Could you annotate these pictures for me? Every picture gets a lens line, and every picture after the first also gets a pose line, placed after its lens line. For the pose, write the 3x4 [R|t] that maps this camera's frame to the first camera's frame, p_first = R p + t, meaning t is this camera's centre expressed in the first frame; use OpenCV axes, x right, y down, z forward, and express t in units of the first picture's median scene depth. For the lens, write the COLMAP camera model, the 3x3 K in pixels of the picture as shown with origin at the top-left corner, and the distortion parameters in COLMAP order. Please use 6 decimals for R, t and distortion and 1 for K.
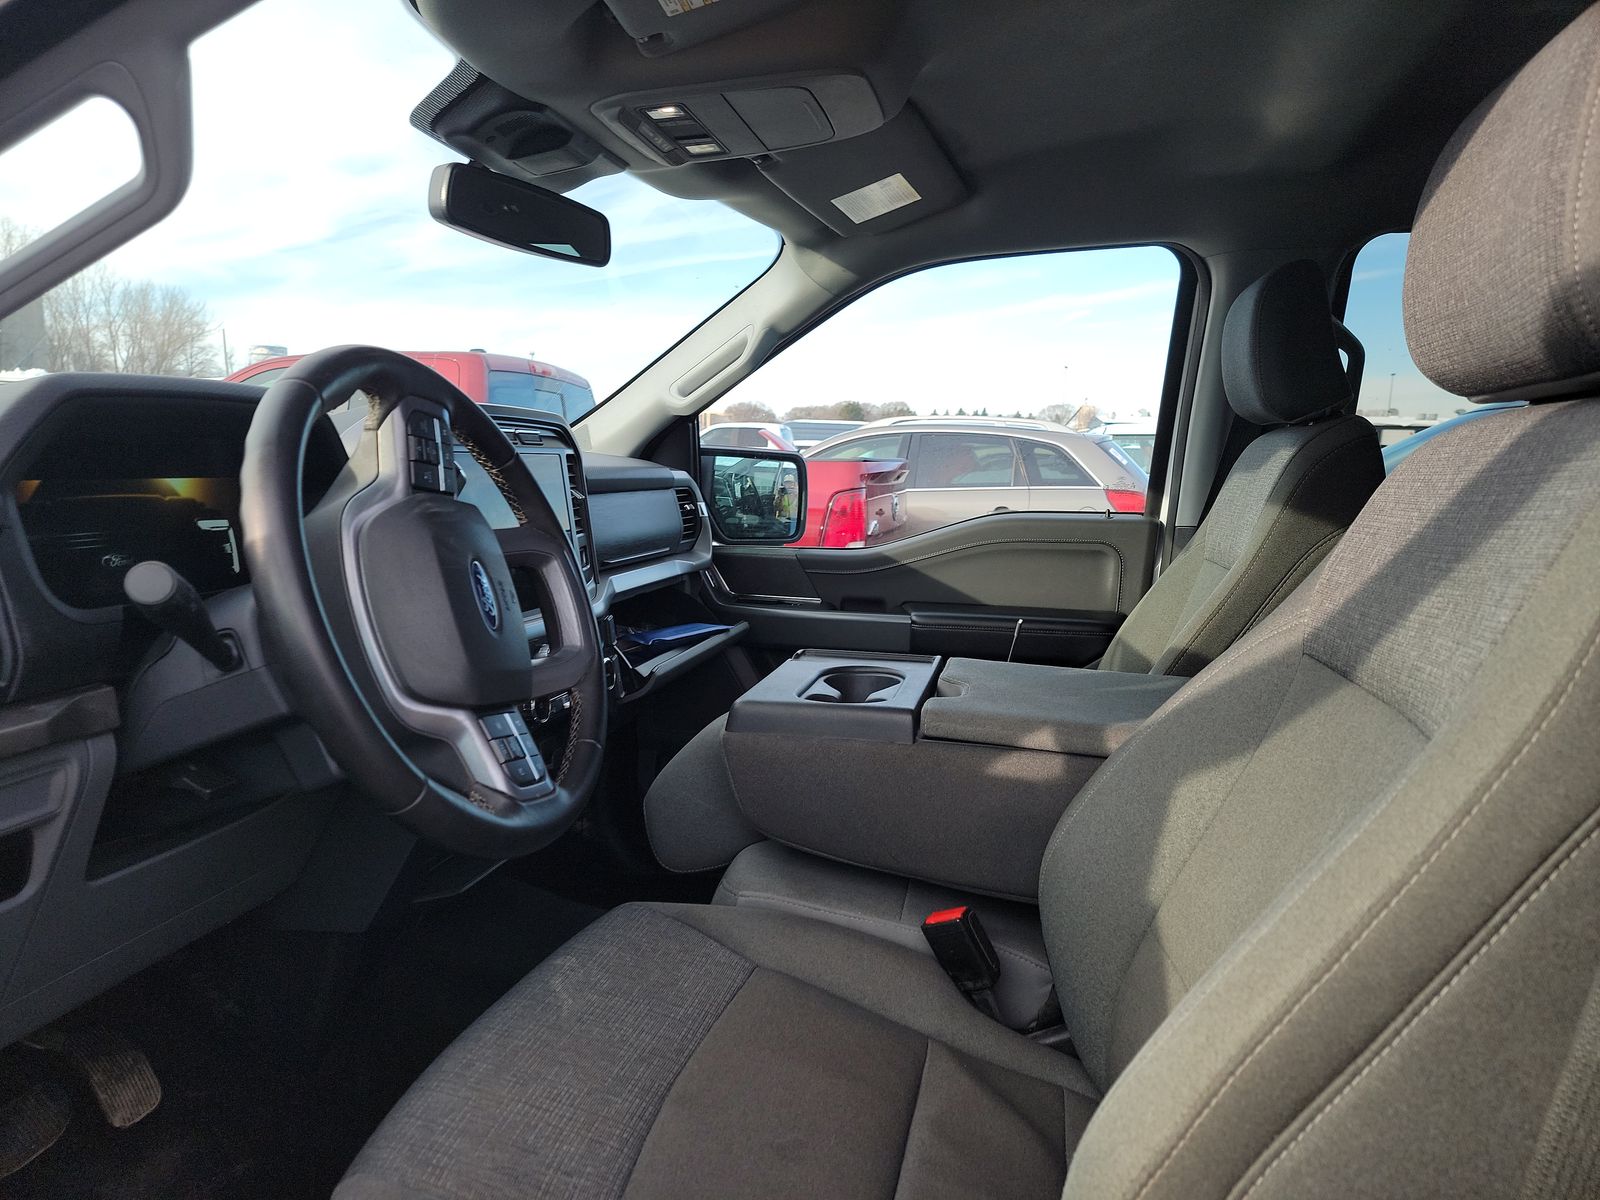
lens RADIAL K [[1115.8, 0, 801.2], [0, 1115.8, 613.1], [0, 0, 1]] dist [0.091180, -0.079790]
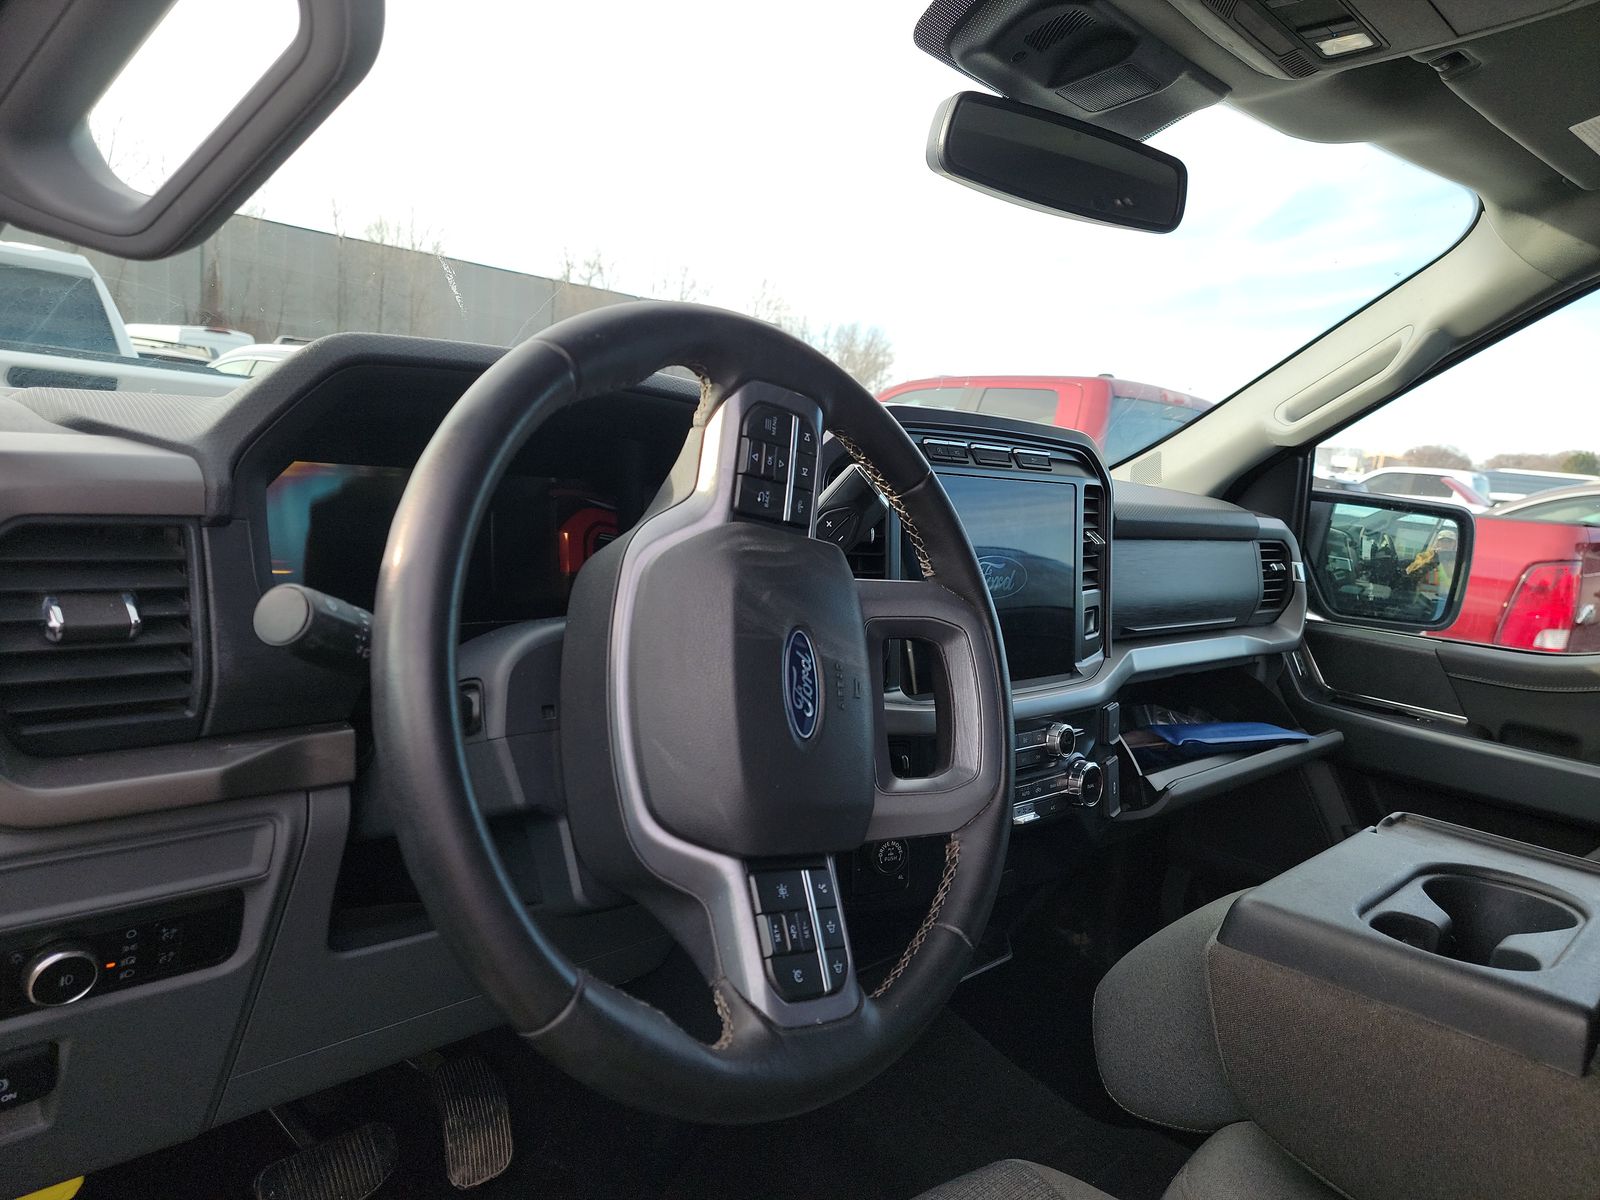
lens RADIAL K [[1111.1, 0, 805.6], [0, 1111.1, 606.0], [0, 0, 1]] dist [0.100705, -0.091230]
pose [[0.851002, 0.131619, -0.508402, 0.024339], [-0.147820, 0.988977, 0.008600, -0.037310], [0.503930, 0.067833, 0.861077, 0.245922]]
